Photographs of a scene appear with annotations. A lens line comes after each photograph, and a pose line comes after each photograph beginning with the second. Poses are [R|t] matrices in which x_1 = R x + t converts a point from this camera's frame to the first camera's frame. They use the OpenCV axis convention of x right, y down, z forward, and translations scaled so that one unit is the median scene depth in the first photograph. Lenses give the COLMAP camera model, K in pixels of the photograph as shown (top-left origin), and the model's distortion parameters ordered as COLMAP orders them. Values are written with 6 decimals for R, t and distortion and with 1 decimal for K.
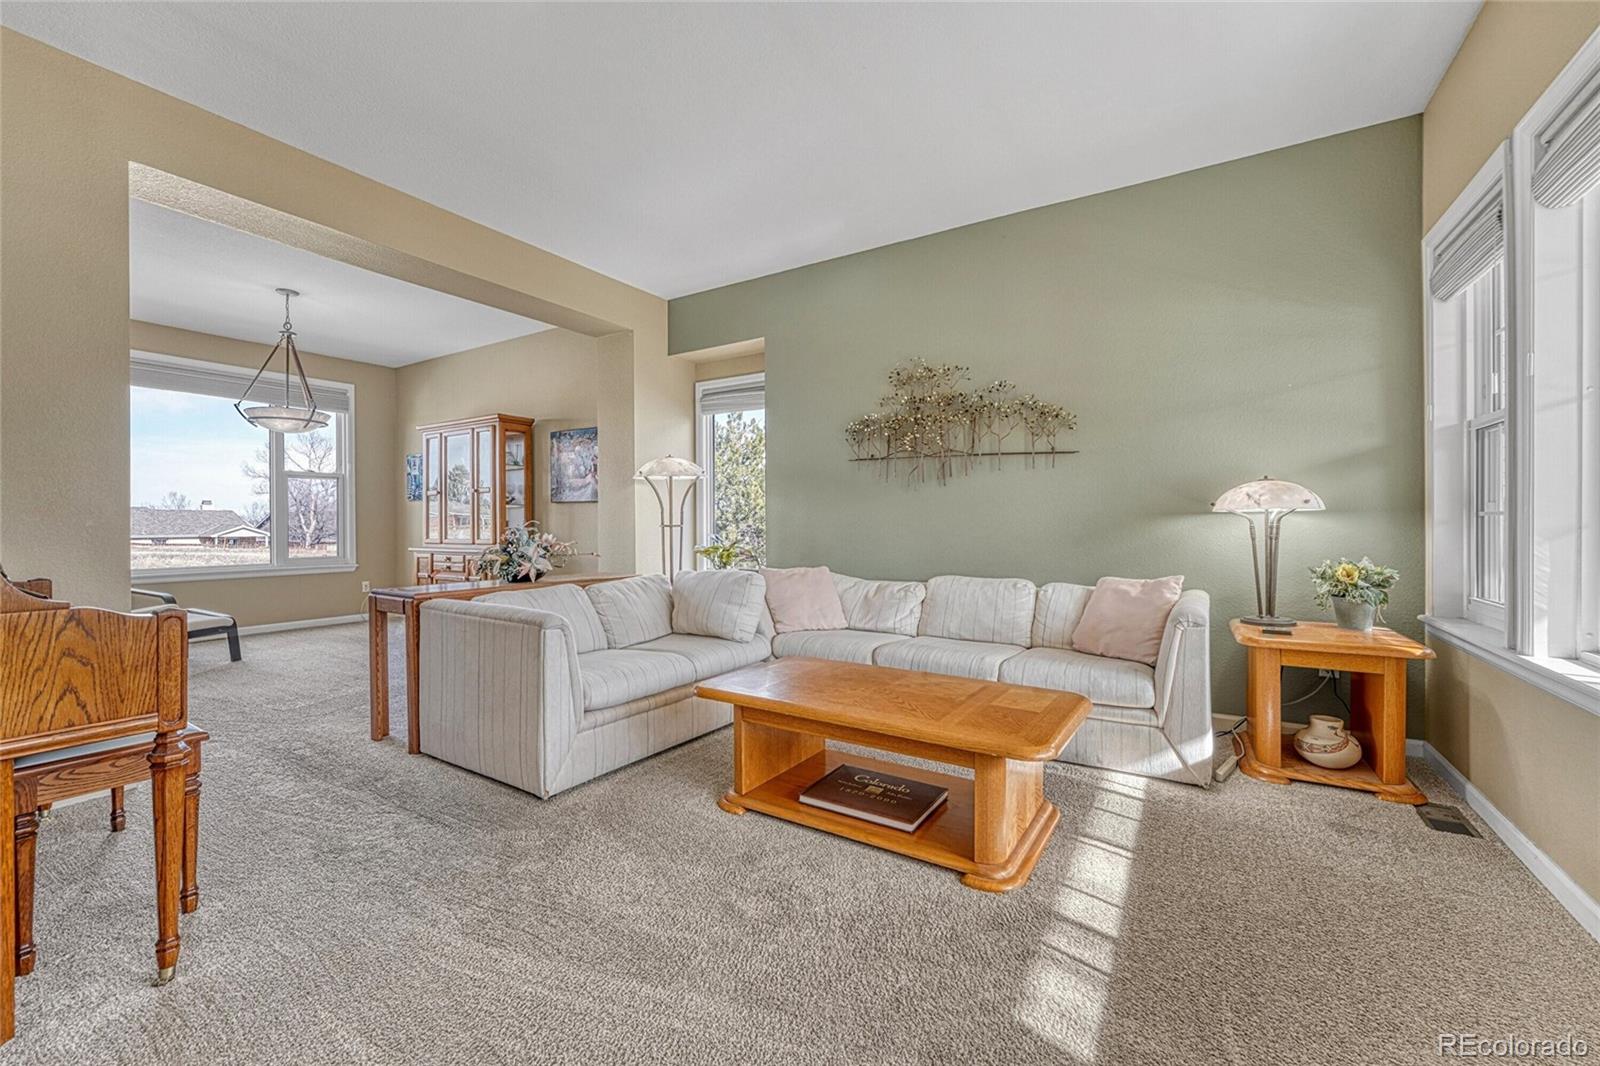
lens RADIAL K [[646.6, 0, 788.5], [0, 646.6, 524.3], [0, 0, 1]] dist [-0.000789, -0.000037]
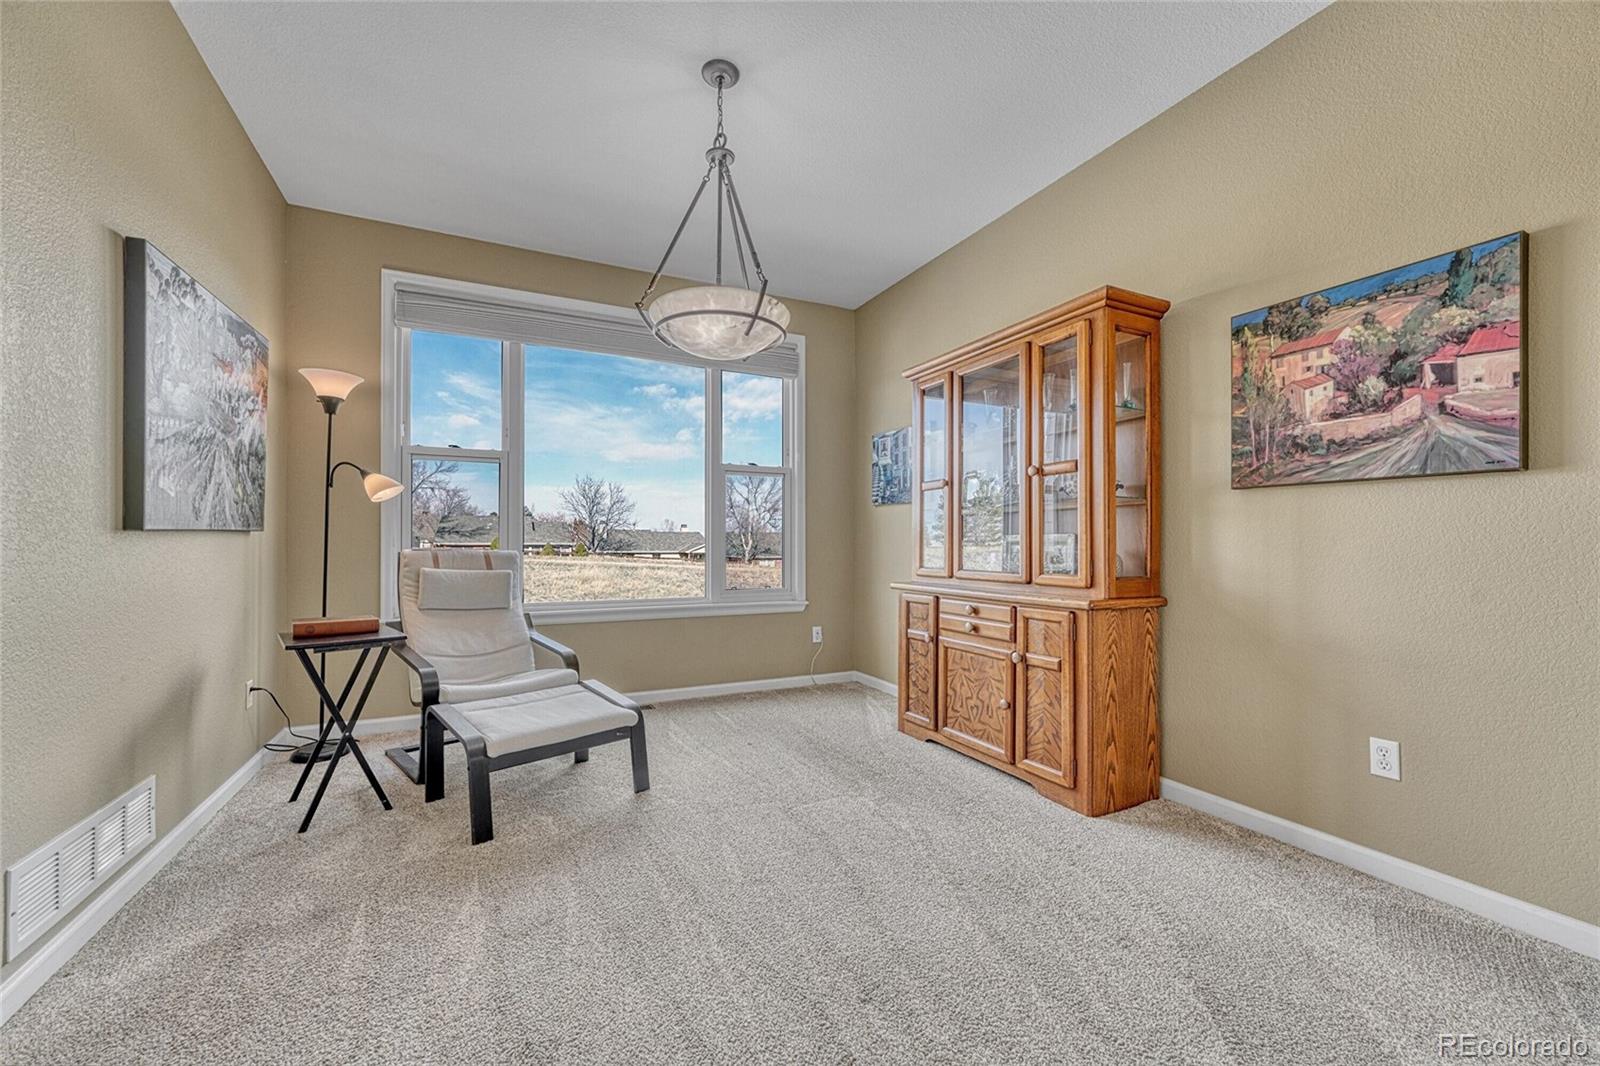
lens RADIAL K [[636.3, 0, 796.5], [0, 636.3, 540.8], [0, 0, 1]] dist [-0.000965, -0.000132]
pose [[0.846451, 0.003551, -0.532454, -0.376177], [-0.007152, 0.999963, -0.004702, 0.002761], [0.532418, 0.007788, 0.846446, 0.502264]]
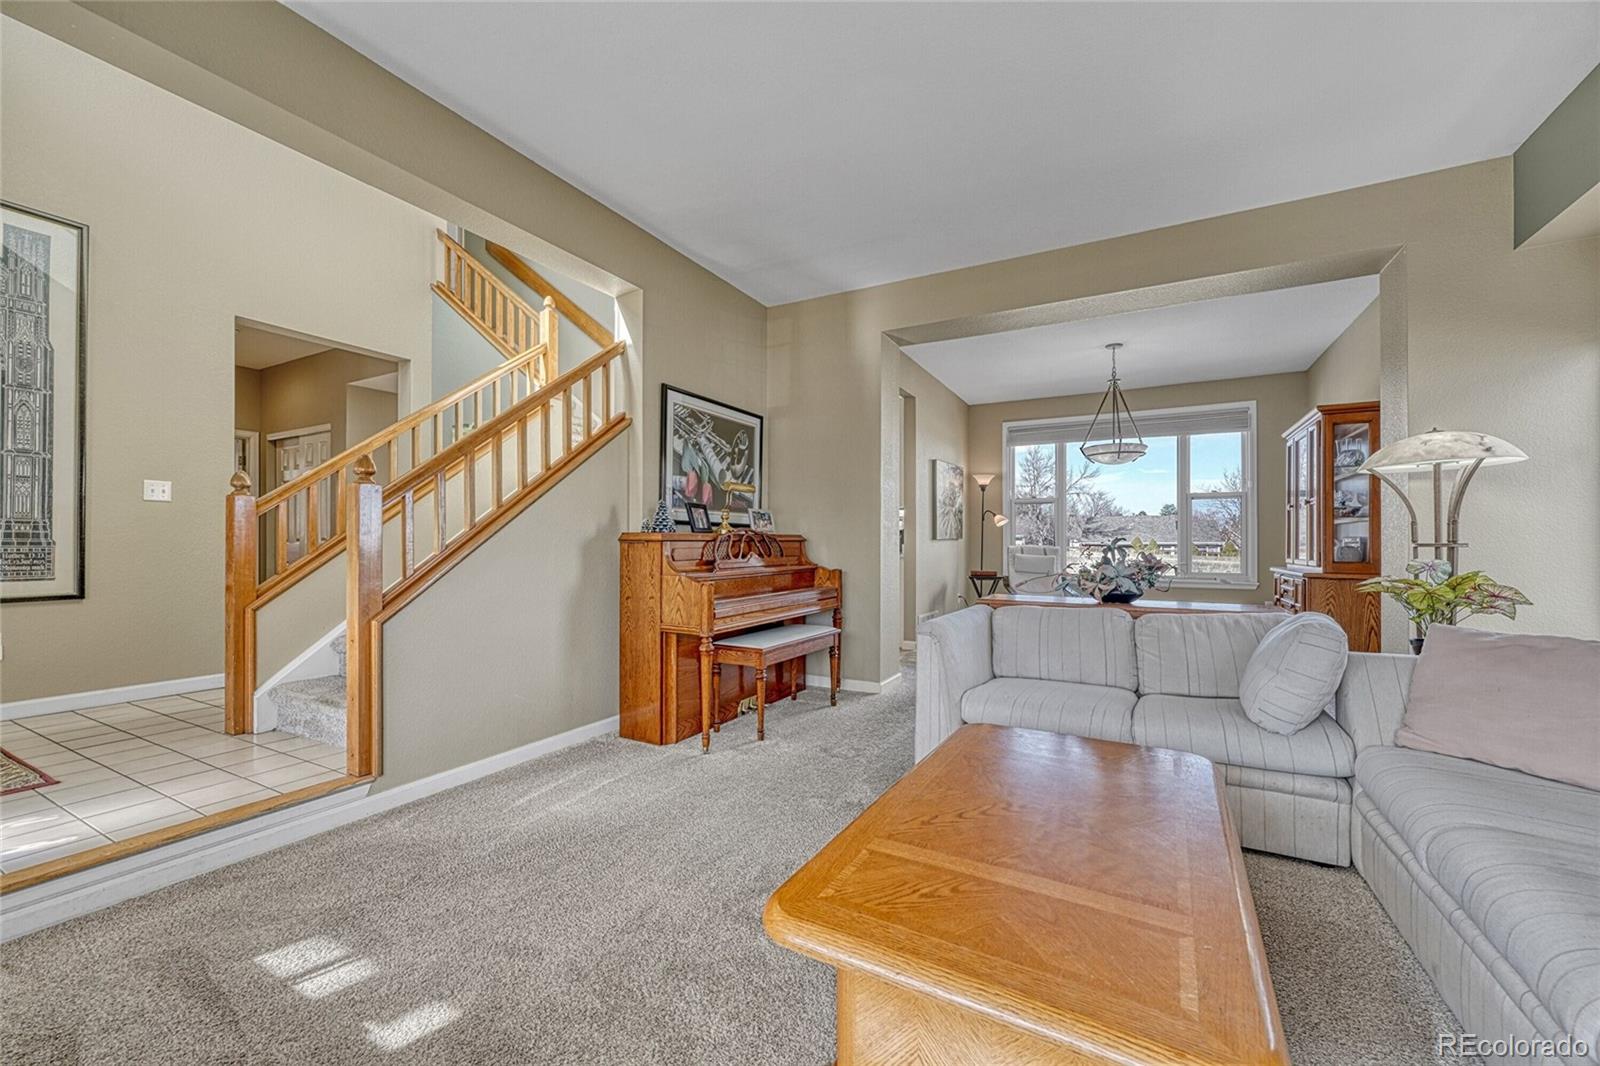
lens RADIAL K [[646.6, 0, 788.5], [0, 646.6, 524.3], [0, 0, 1]] dist [-0.000789, -0.000037]
pose [[0.054569, -0.022315, -0.998261, 0.292302], [-0.005298, 0.999730, -0.022638, -0.000579], [0.998496, 0.006524, 0.054436, 0.278399]]
